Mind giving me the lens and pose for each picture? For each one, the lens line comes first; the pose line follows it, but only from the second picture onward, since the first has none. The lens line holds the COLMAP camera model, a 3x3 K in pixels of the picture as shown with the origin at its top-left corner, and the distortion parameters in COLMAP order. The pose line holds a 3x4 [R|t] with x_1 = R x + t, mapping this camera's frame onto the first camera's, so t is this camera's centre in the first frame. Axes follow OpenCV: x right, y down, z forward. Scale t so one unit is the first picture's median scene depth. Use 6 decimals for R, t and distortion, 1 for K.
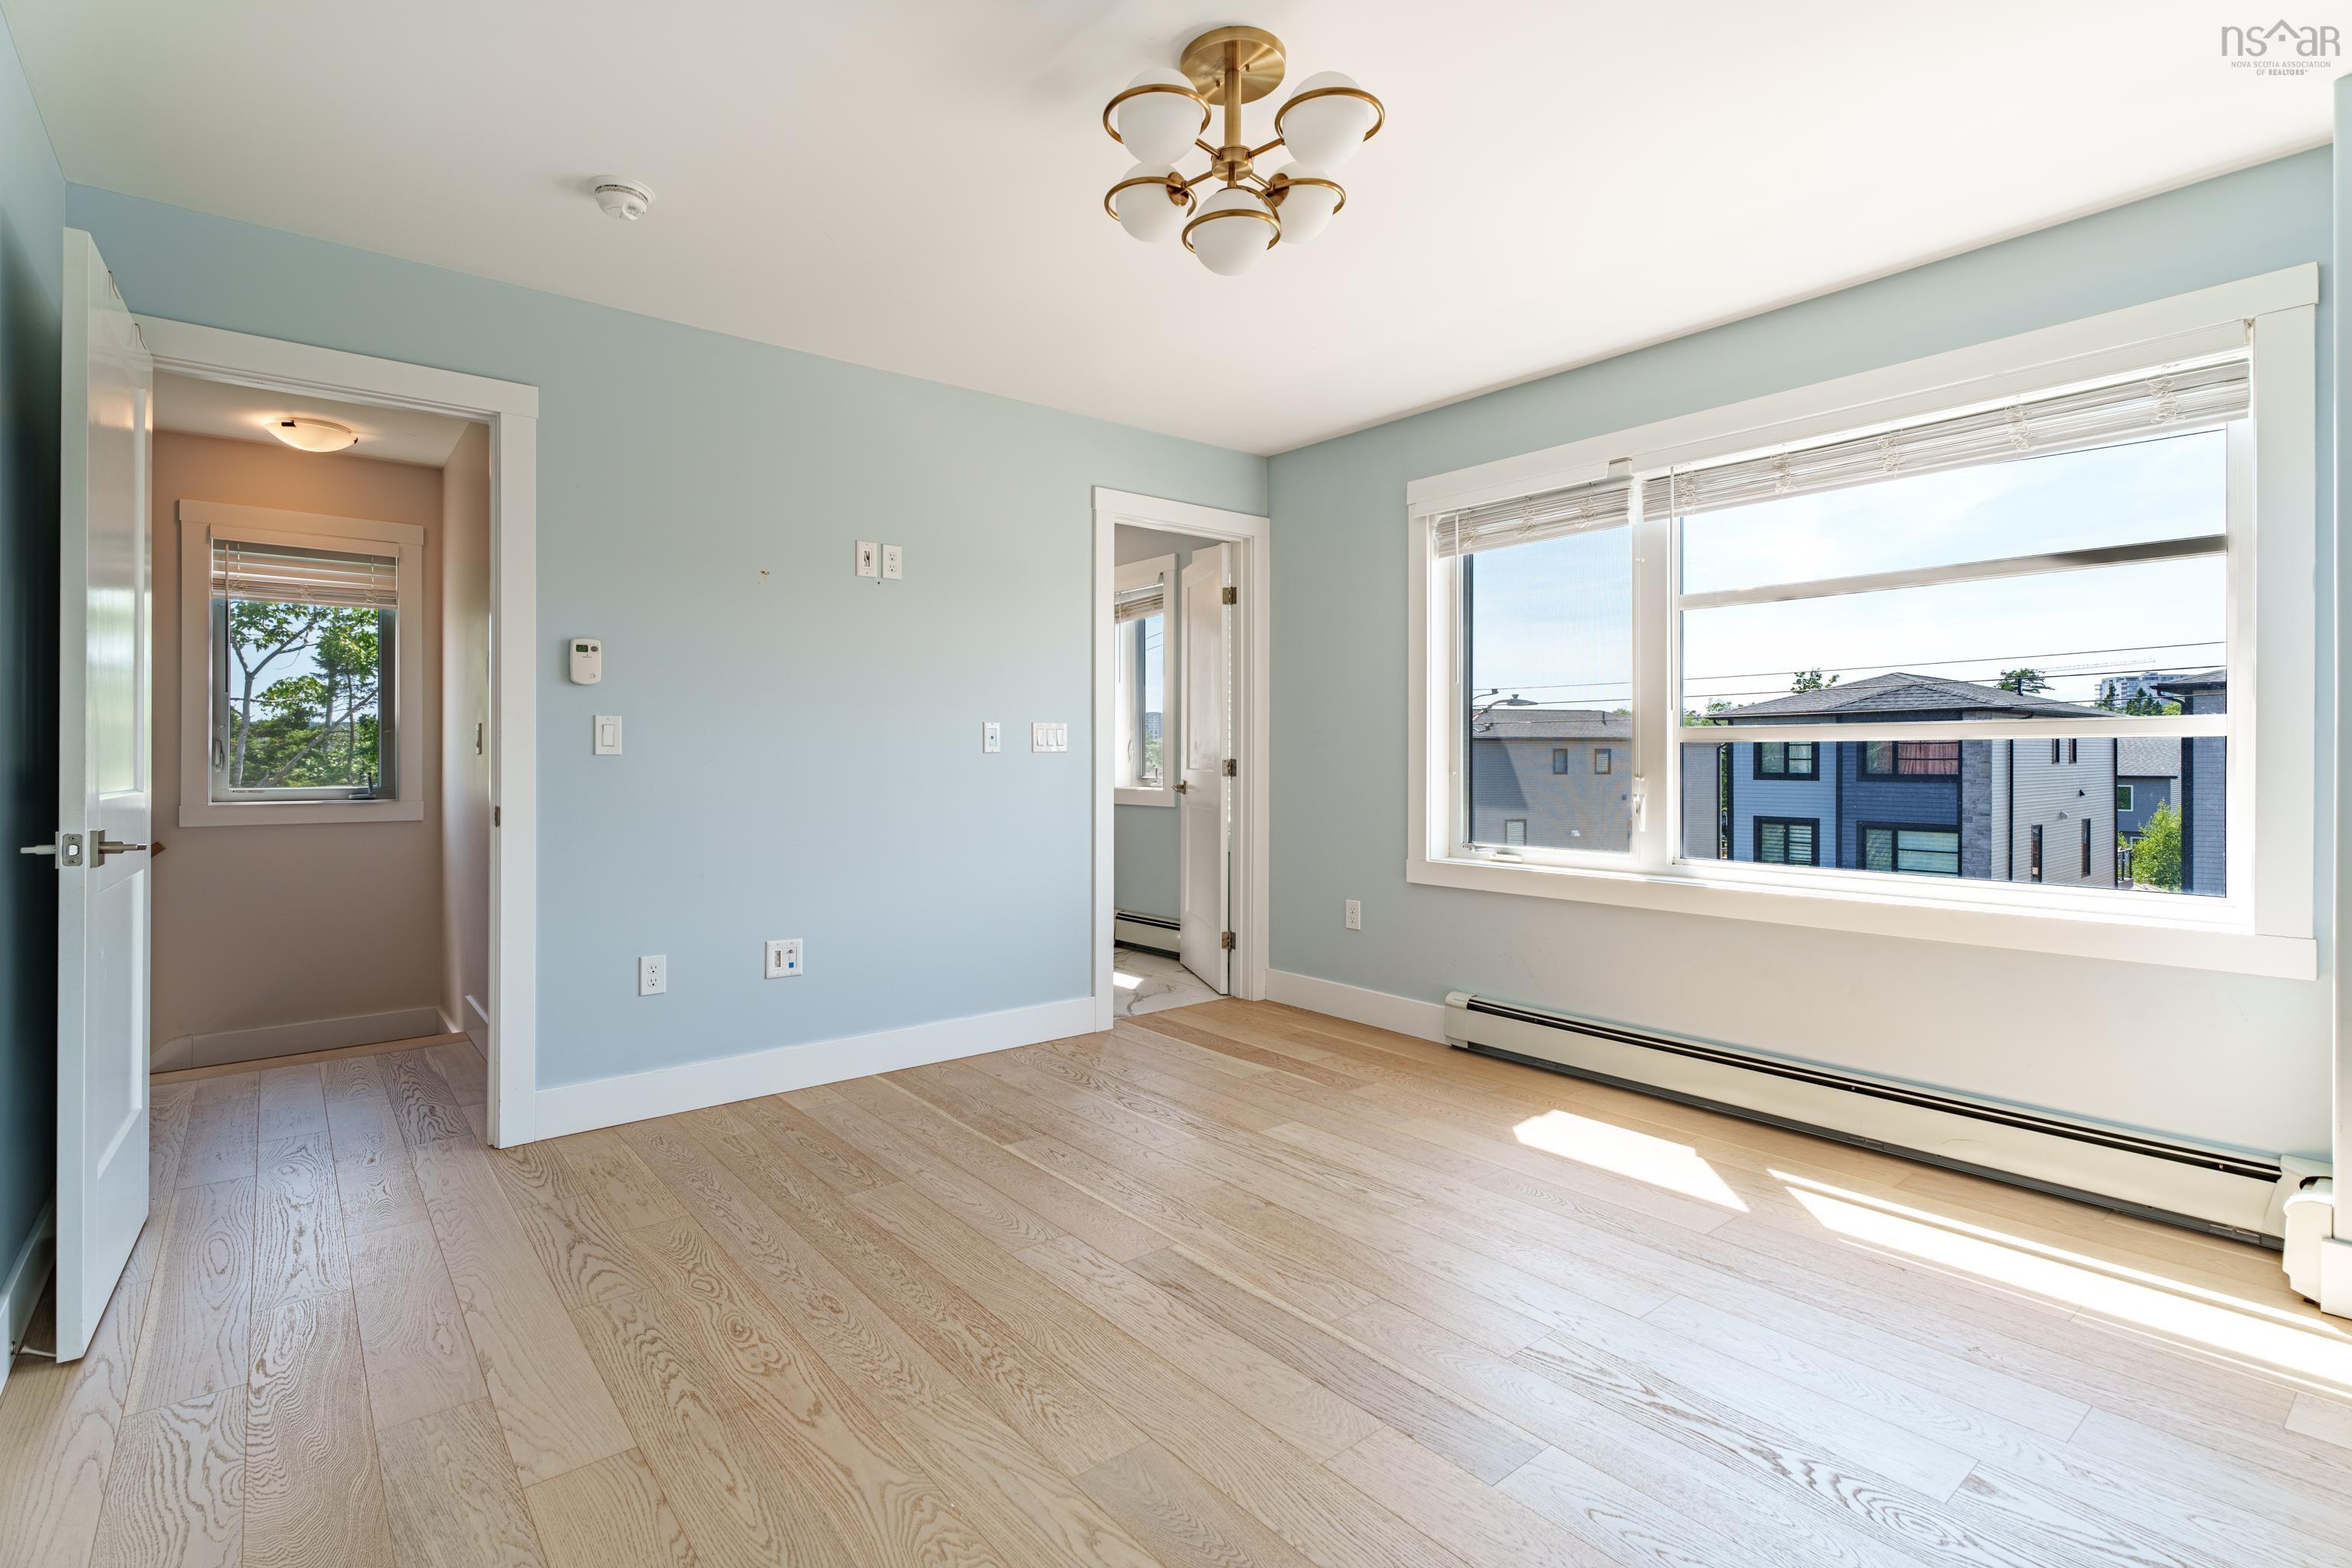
lens RADIAL K [[1068.2, 0, 1159.6], [0, 1068.2, 776.4], [0, 0, 1]] dist [0.002088, 0.000759]
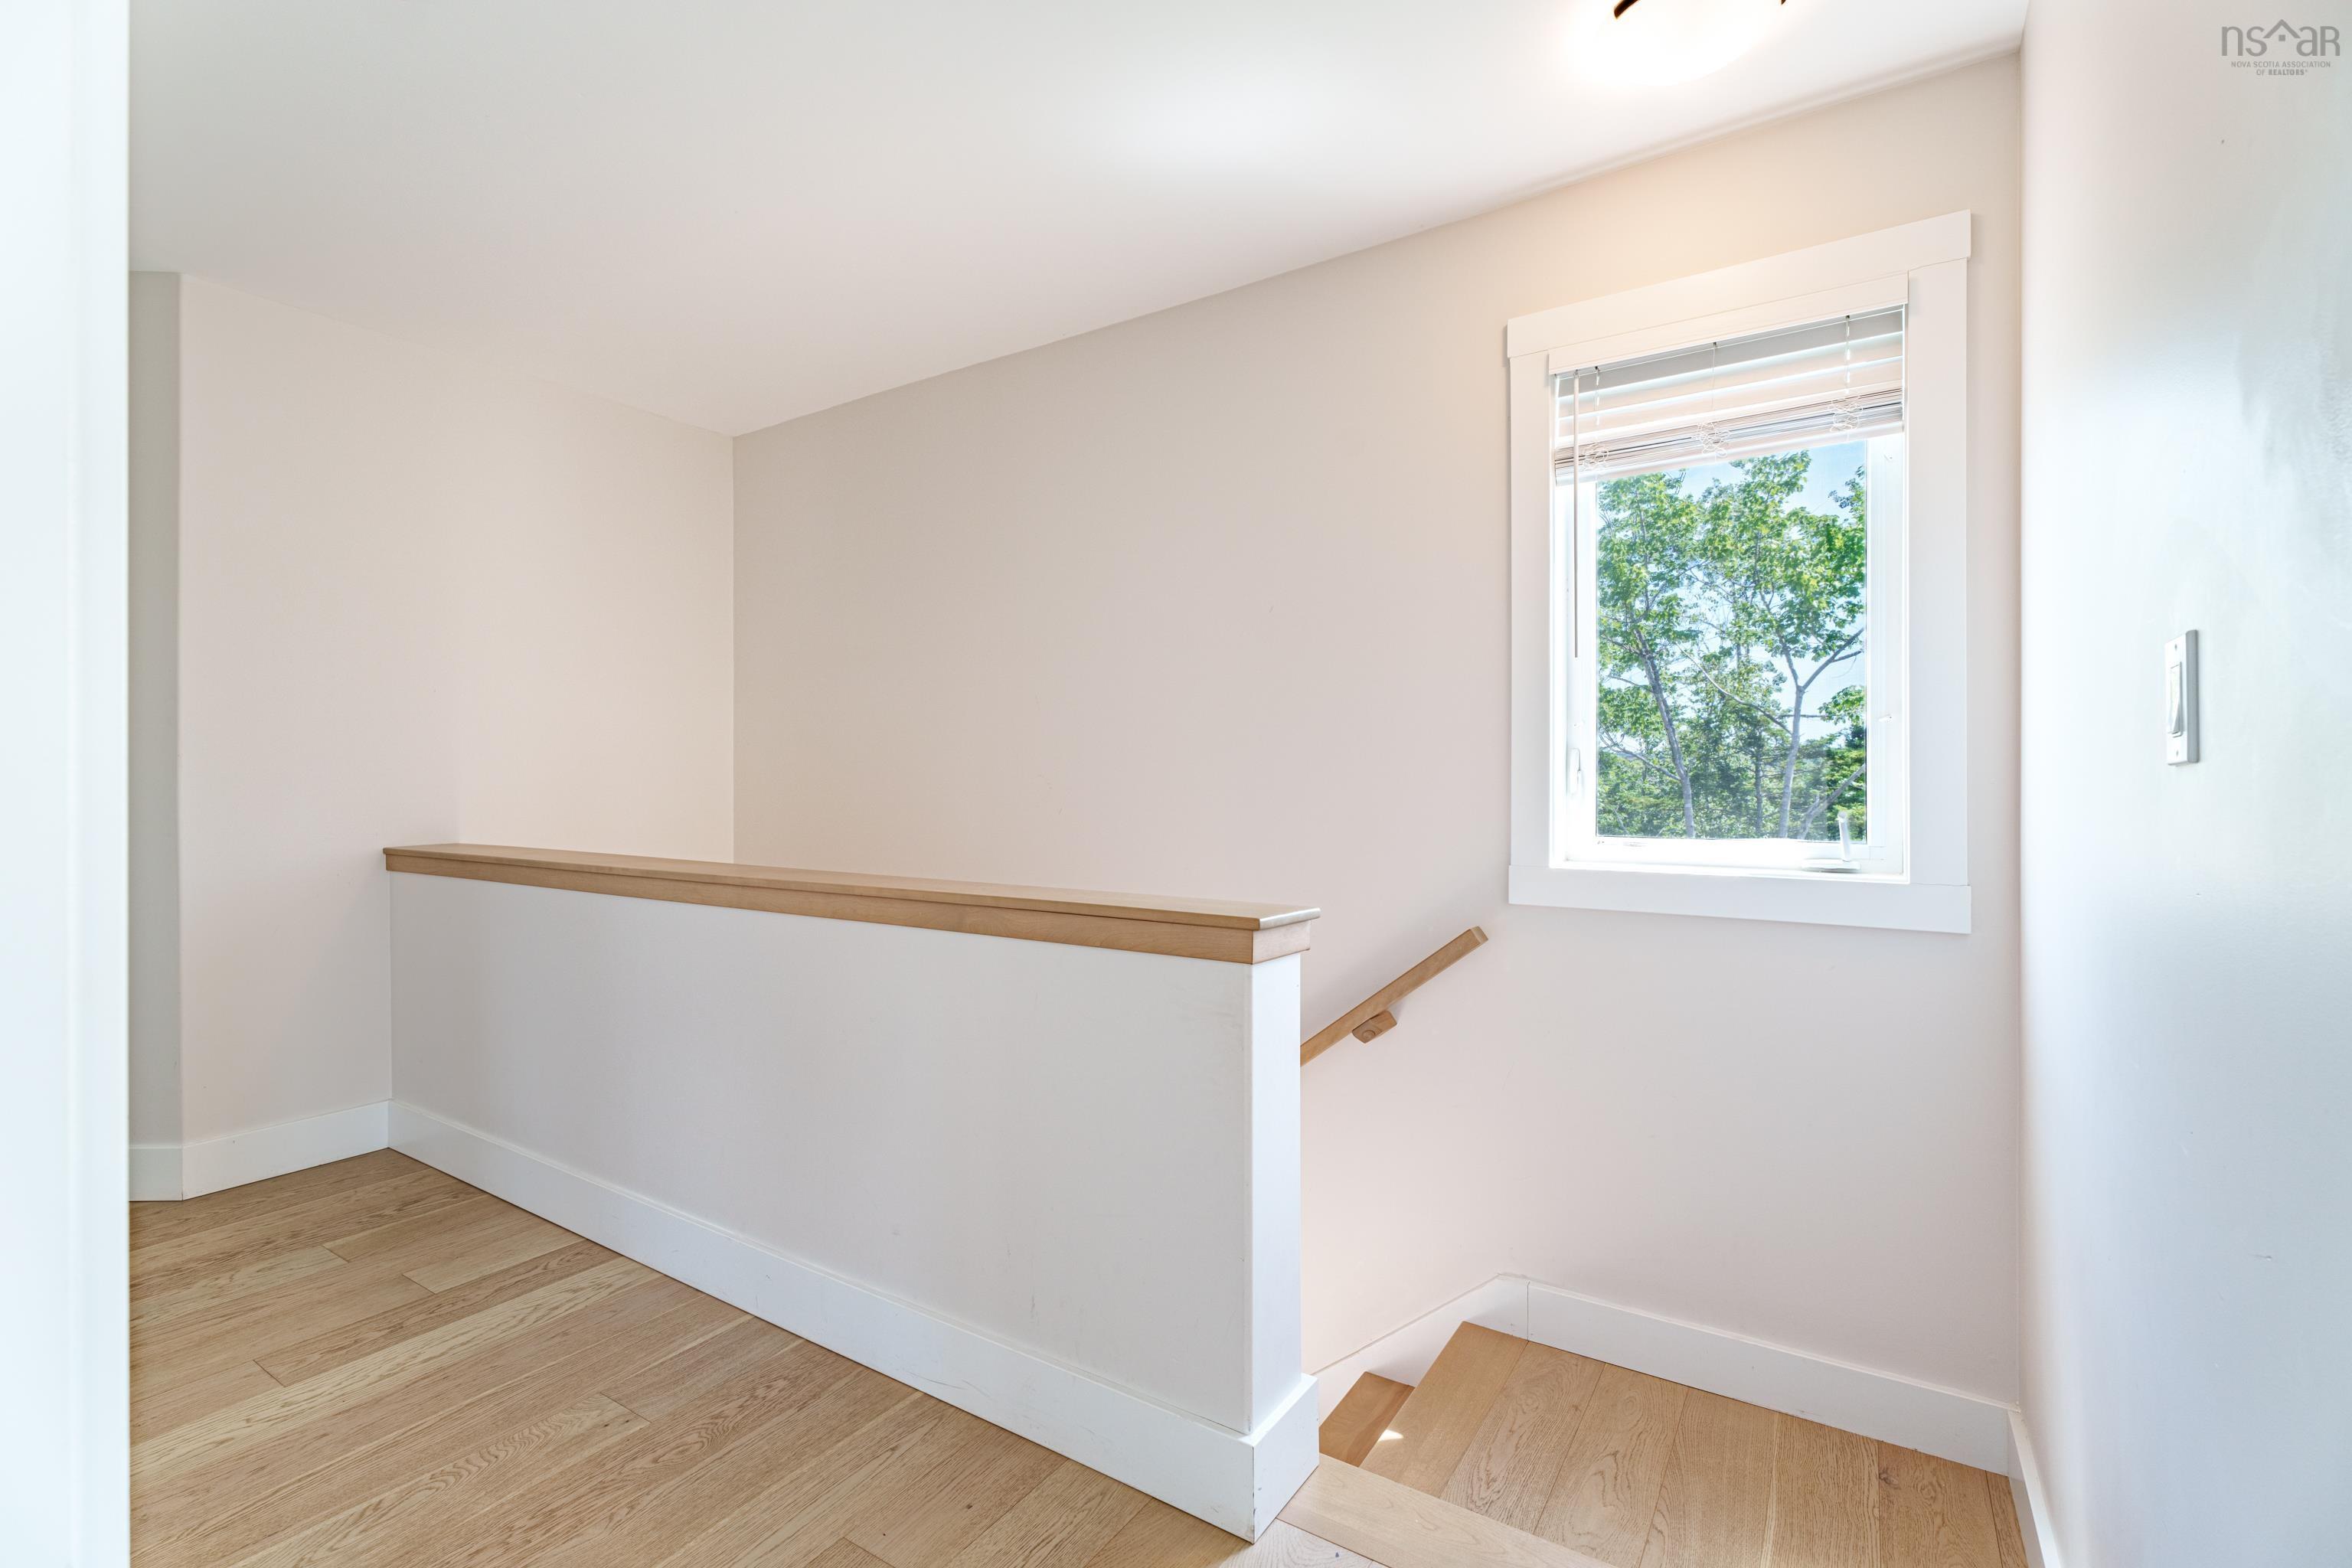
lens RADIAL K [[1068.2, 0, 1157.7], [0, 1068.2, 791.4], [0, 0, 1]] dist [0.002088, 0.000759]
pose [[0.278420, -0.008886, -0.960418, -0.188289], [0.001726, 0.999960, -0.008751, -0.006203], [0.960458, 0.000778, 0.278424, 0.287451]]
